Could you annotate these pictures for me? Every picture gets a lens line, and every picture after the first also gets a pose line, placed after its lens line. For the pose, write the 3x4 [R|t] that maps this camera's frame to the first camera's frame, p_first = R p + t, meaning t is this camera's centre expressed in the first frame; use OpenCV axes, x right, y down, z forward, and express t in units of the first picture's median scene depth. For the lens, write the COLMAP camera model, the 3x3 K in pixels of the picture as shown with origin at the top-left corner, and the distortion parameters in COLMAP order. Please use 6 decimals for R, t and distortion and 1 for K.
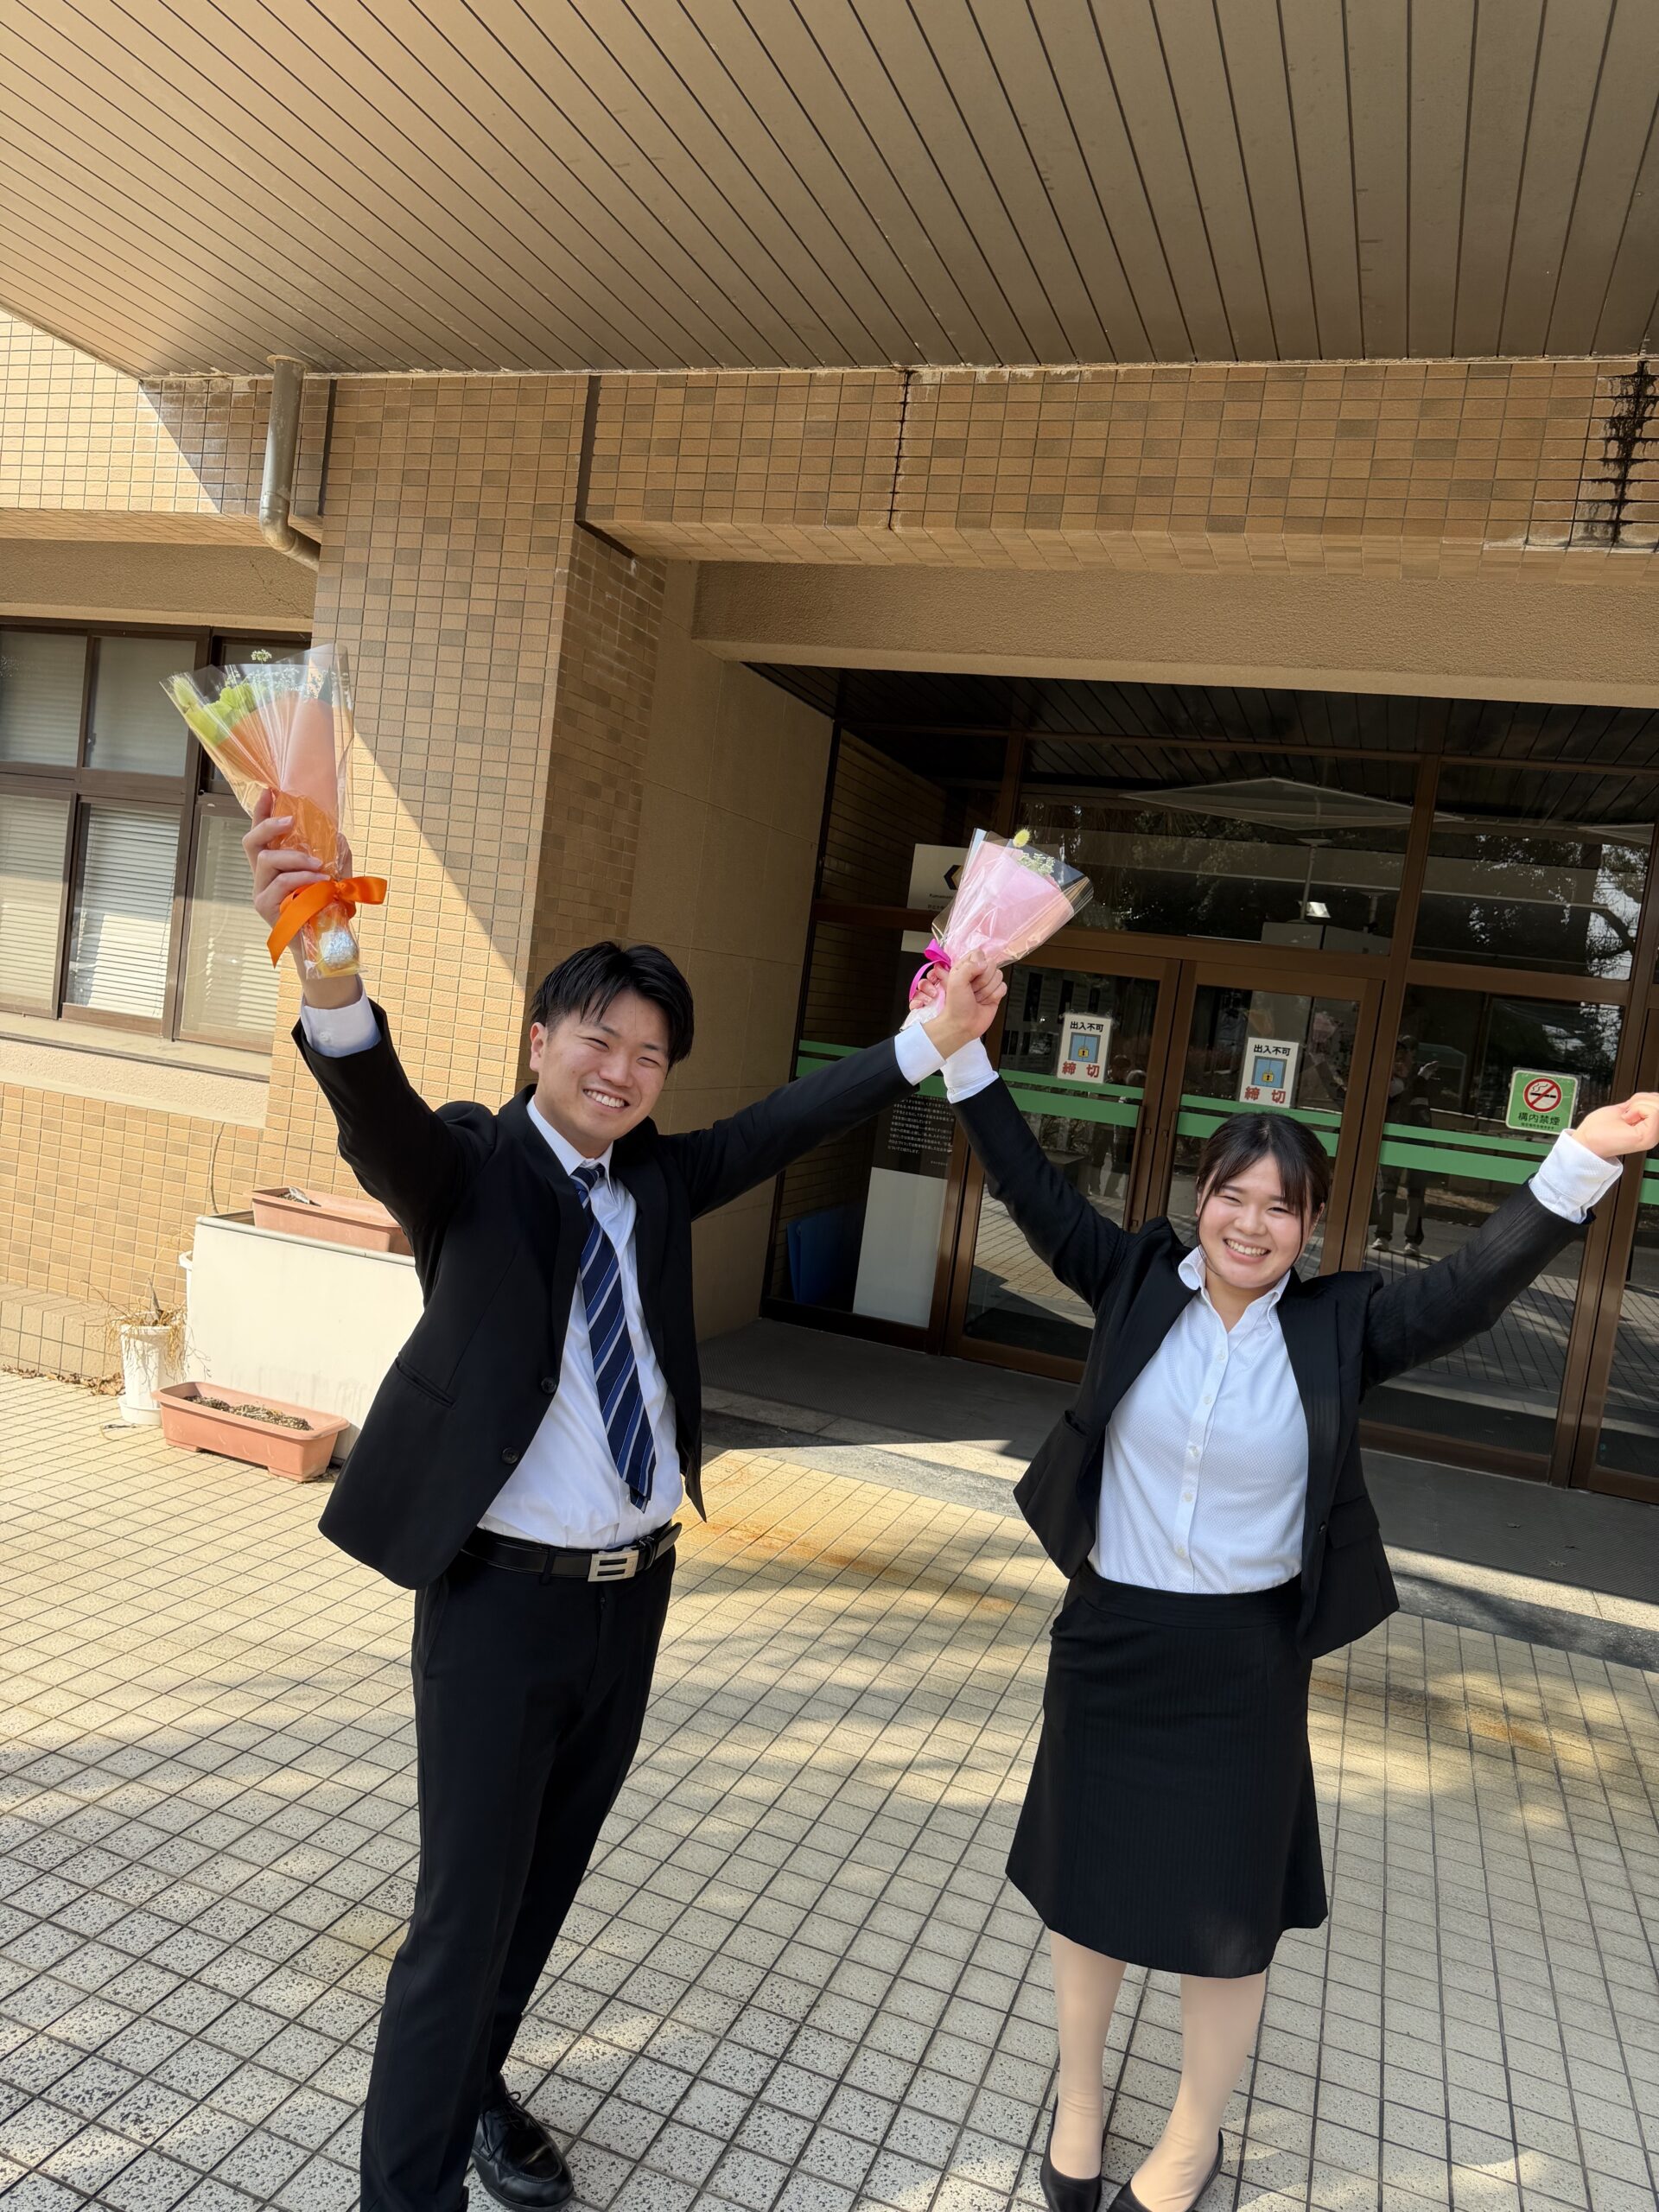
lens RADIAL K [[1538.8, 0, 832.9], [0, 1538.8, 1117.8], [0, 0, 1]] dist [0.019339, -0.022210]
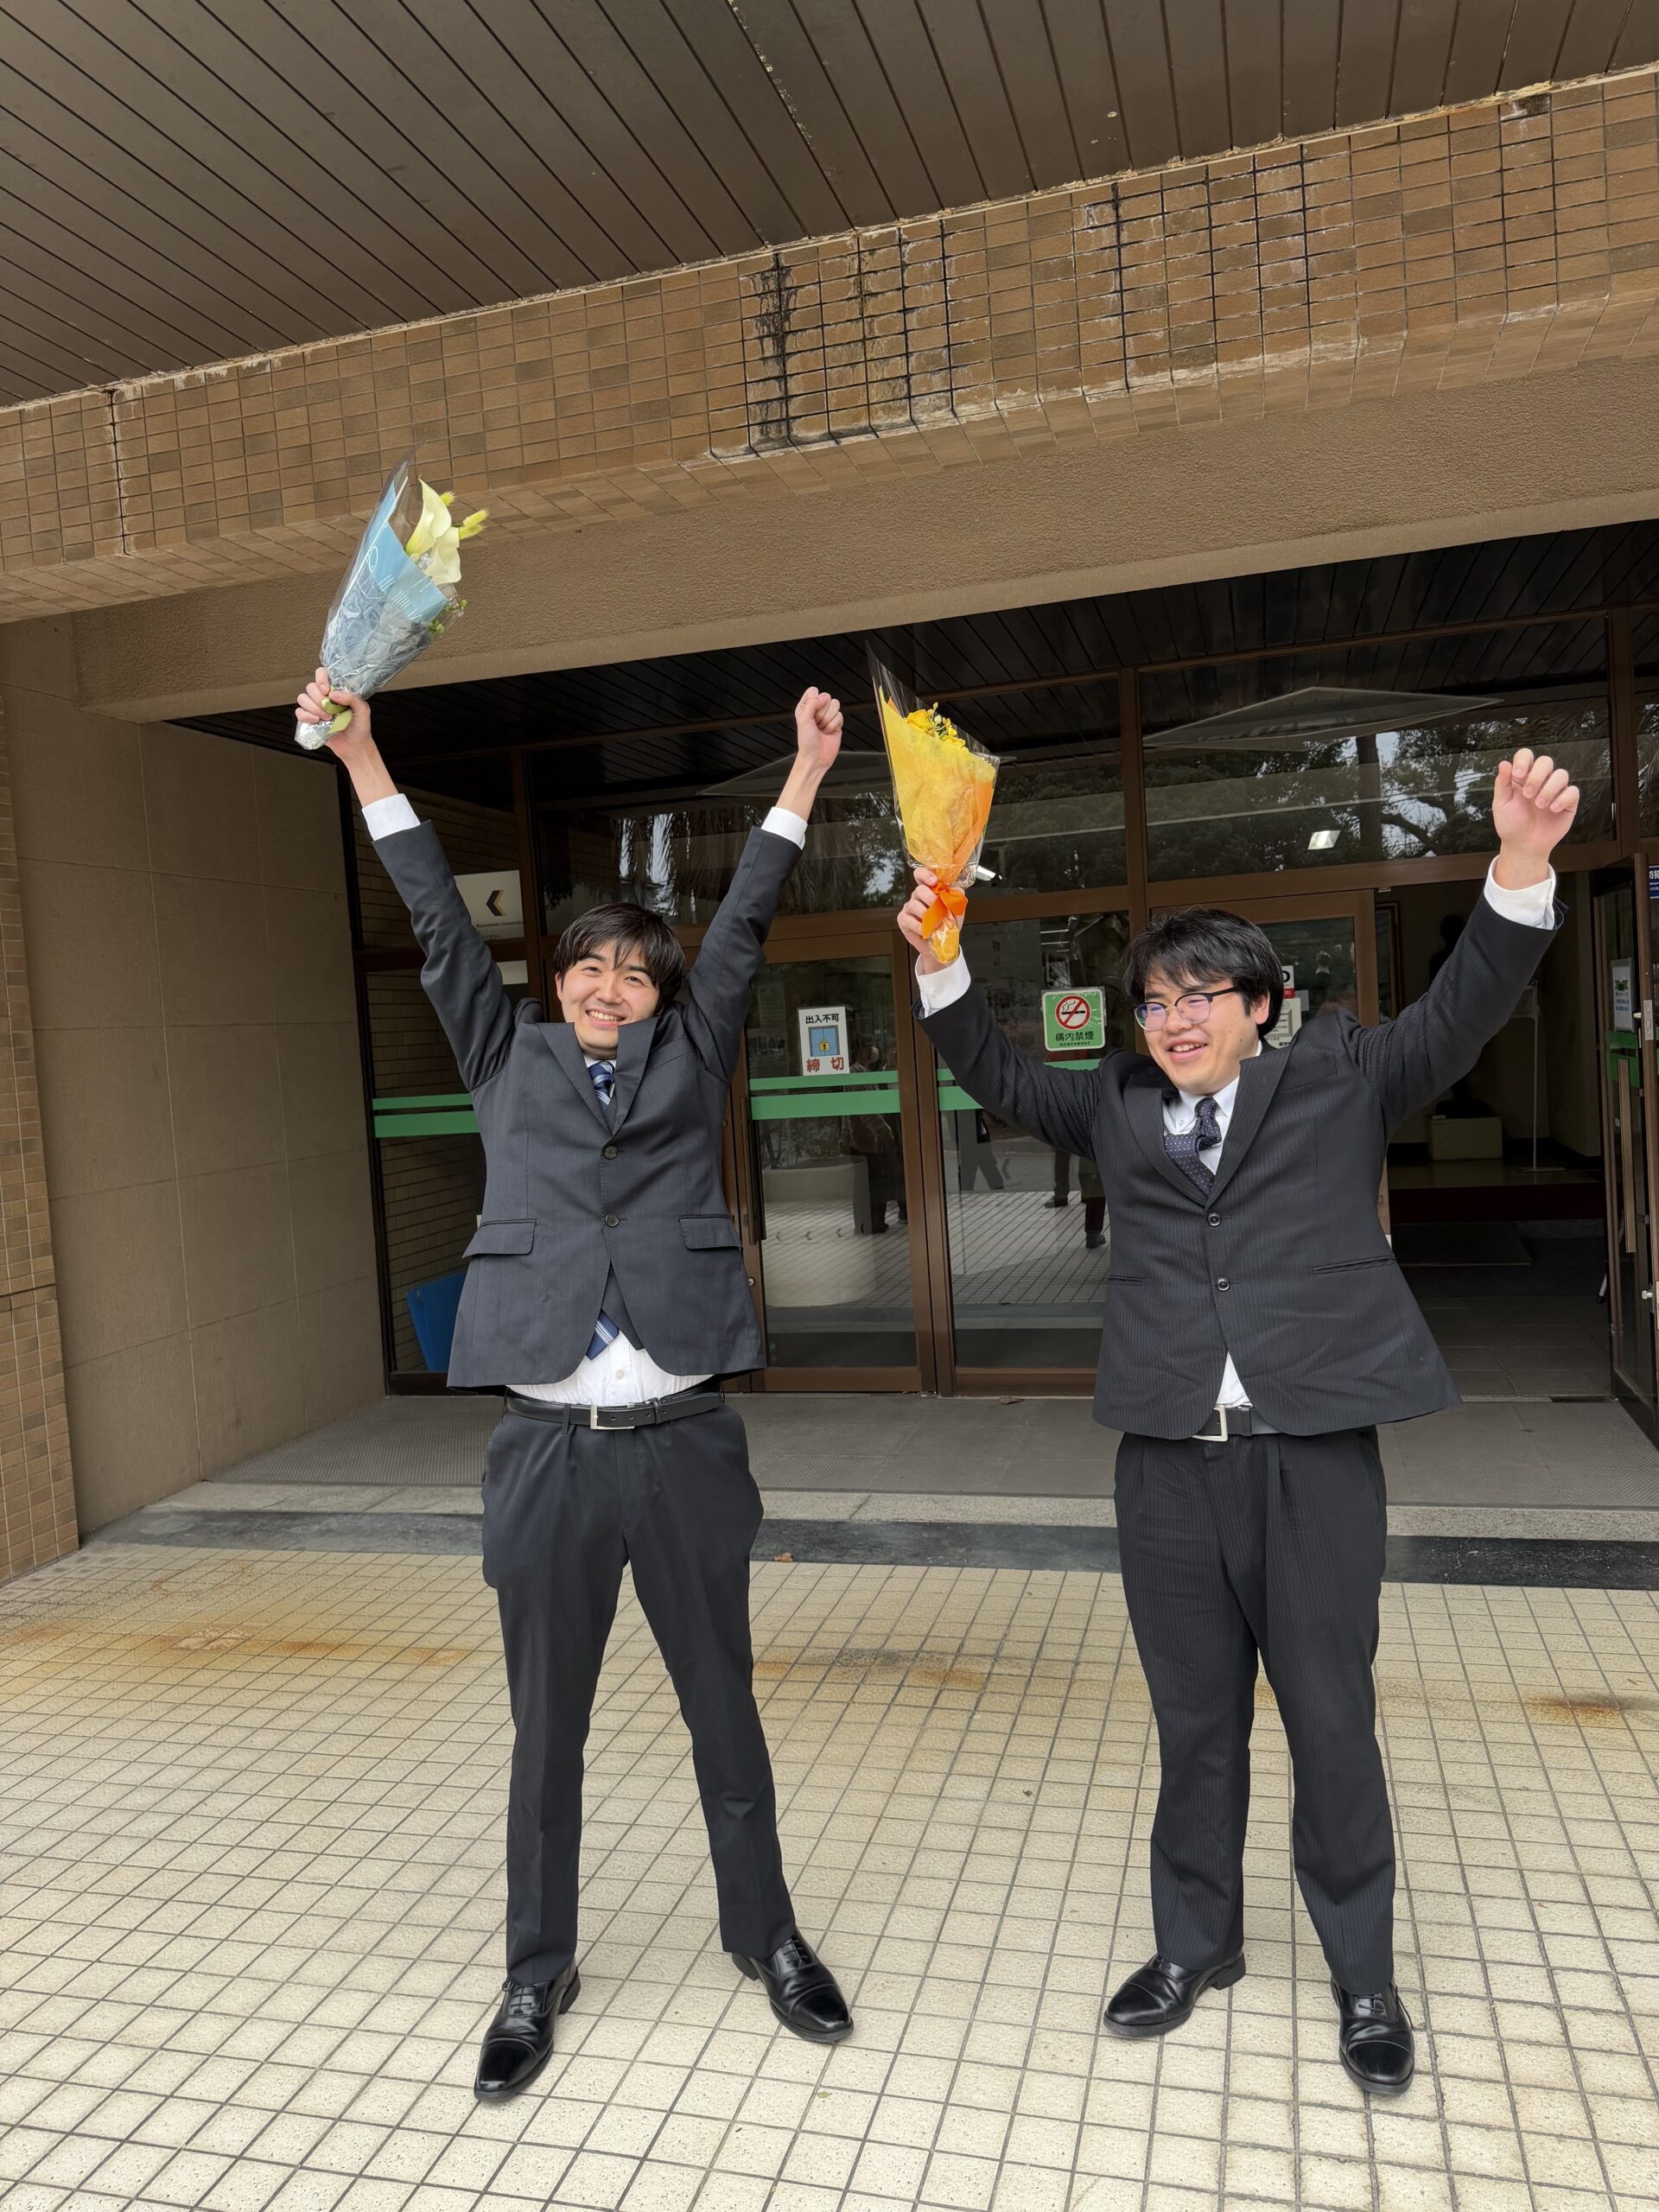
lens RADIAL K [[1559.7, 0, 835.8], [0, 1559.7, 1104.7], [0, 0, 1]] dist [0.038579, -0.041790]
pose [[0.979135, -0.192911, 0.063873, 0.312930], [0.195049, 0.980363, -0.029064, 0.057063], [-0.057012, 0.040916, 0.997535, 0.025816]]
